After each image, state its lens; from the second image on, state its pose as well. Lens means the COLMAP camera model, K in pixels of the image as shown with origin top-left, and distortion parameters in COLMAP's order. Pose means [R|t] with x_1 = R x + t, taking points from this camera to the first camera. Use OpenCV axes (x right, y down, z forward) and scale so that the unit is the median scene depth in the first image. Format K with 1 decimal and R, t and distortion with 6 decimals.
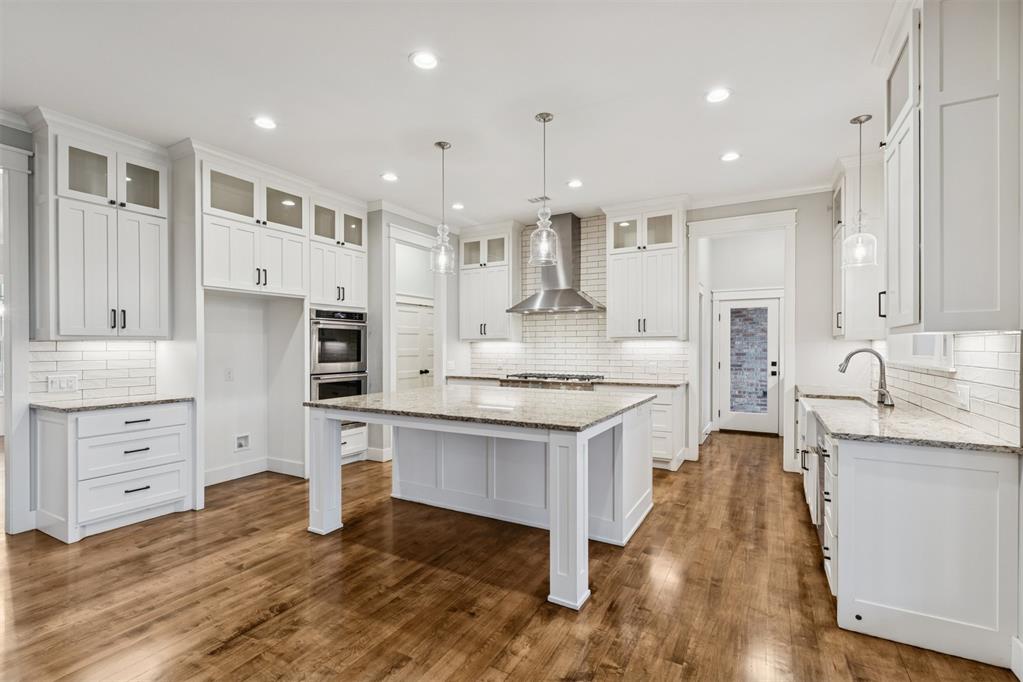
lens RADIAL K [[458.8, 0, 509.0], [0, 458.8, 349.2], [0, 0, 1]] dist [0.000588, -0.000038]
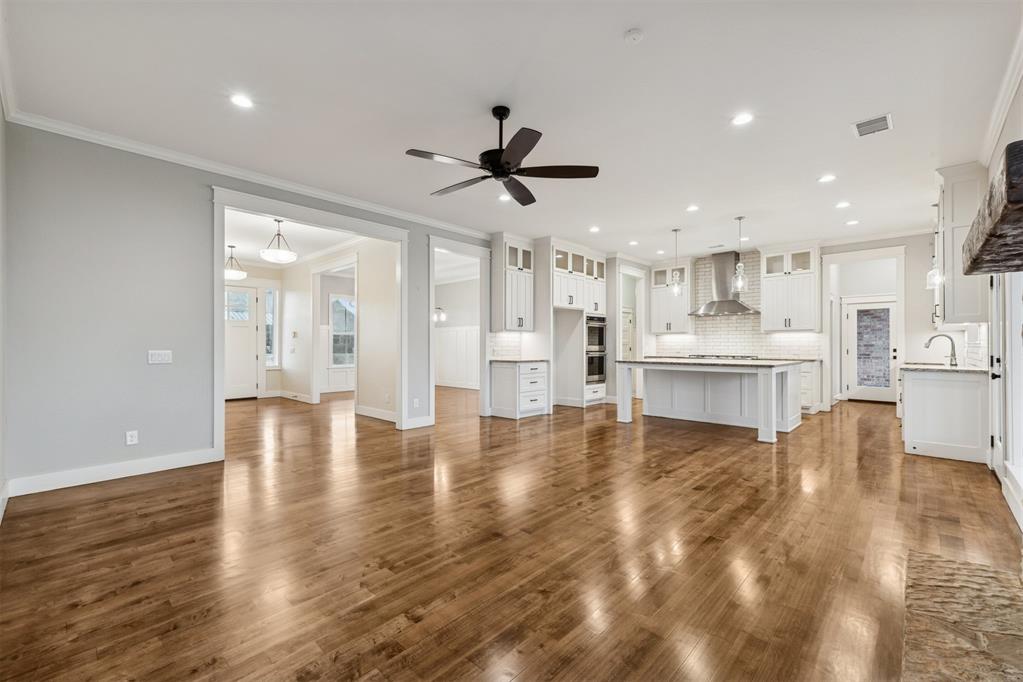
lens RADIAL K [[431.8, 0, 508.3], [0, 431.8, 342.5], [0, 0, 1]] dist [0.016452, -0.000036]
pose [[0.971577, 0.000489, -0.236722, -0.303605], [-0.003396, 0.999924, -0.011872, 0.038272], [0.236698, 0.012339, 0.971505, -0.706709]]
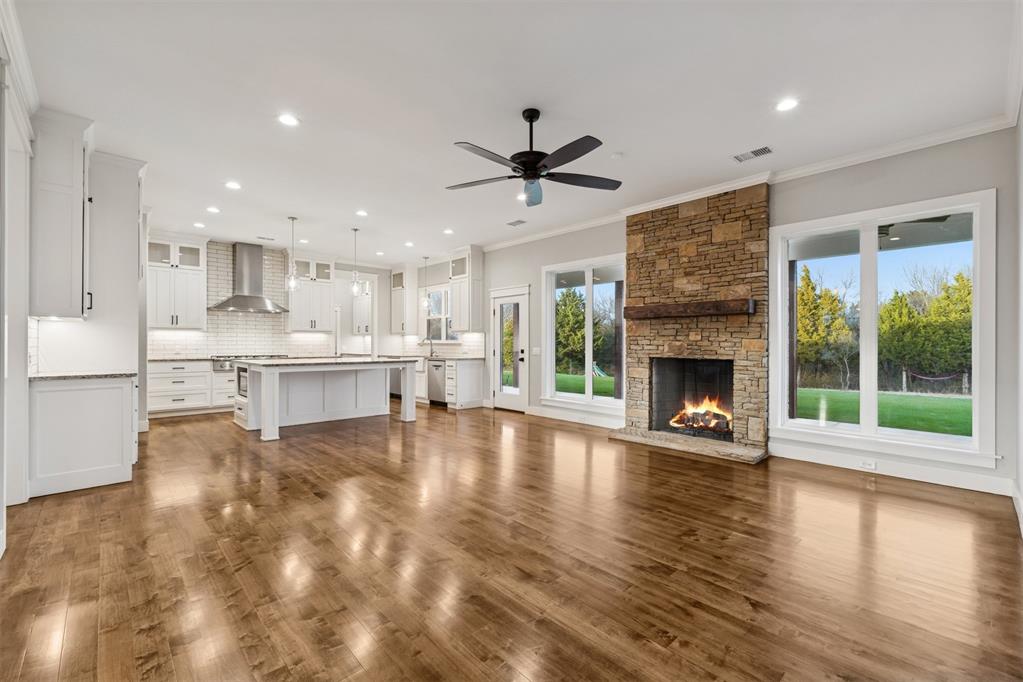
lens RADIAL K [[437.1, 0, 513.0], [0, 437.1, 342.9], [0, 0, 1]] dist [0.003208, 0.000241]
pose [[0.291448, 0.003731, 0.956579, -1.162290], [0.003361, 0.999982, -0.004924, 0.032609], [-0.956581, 0.004650, 0.291431, -0.216360]]
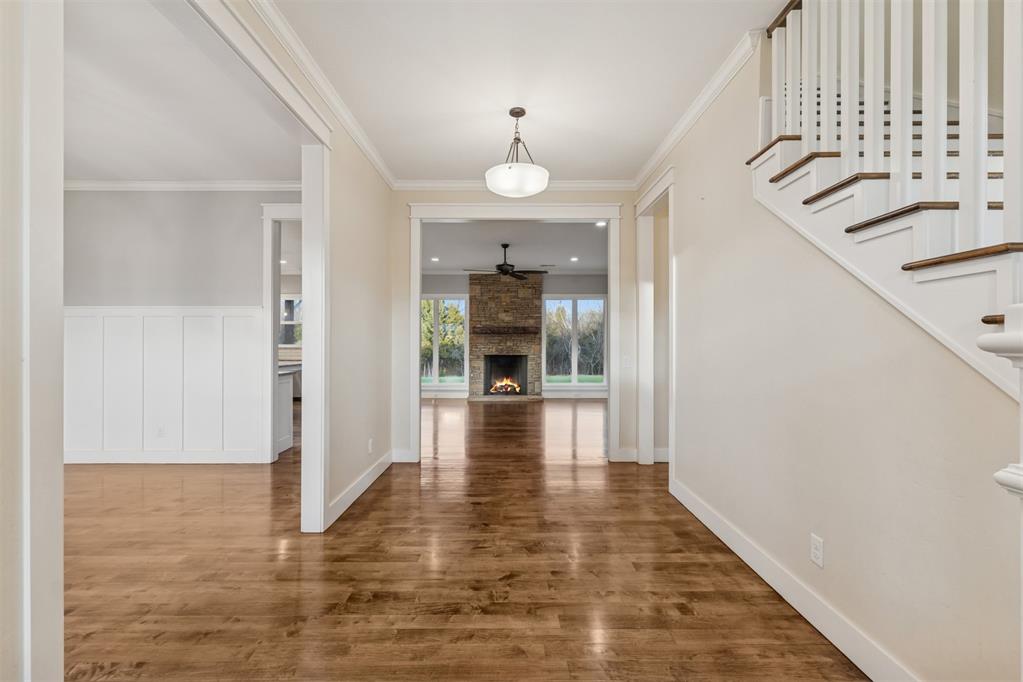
lens RADIAL K [[454.5, 0, 513.9], [0, 454.5, 346.9], [0, 0, 1]] dist [0.010654, 0.000649]
pose [[-0.507840, -0.003420, 0.861444, -1.900501], [0.005536, 0.999959, 0.007234, 0.012690], [-0.861433, 0.008443, -0.507800, 0.759748]]
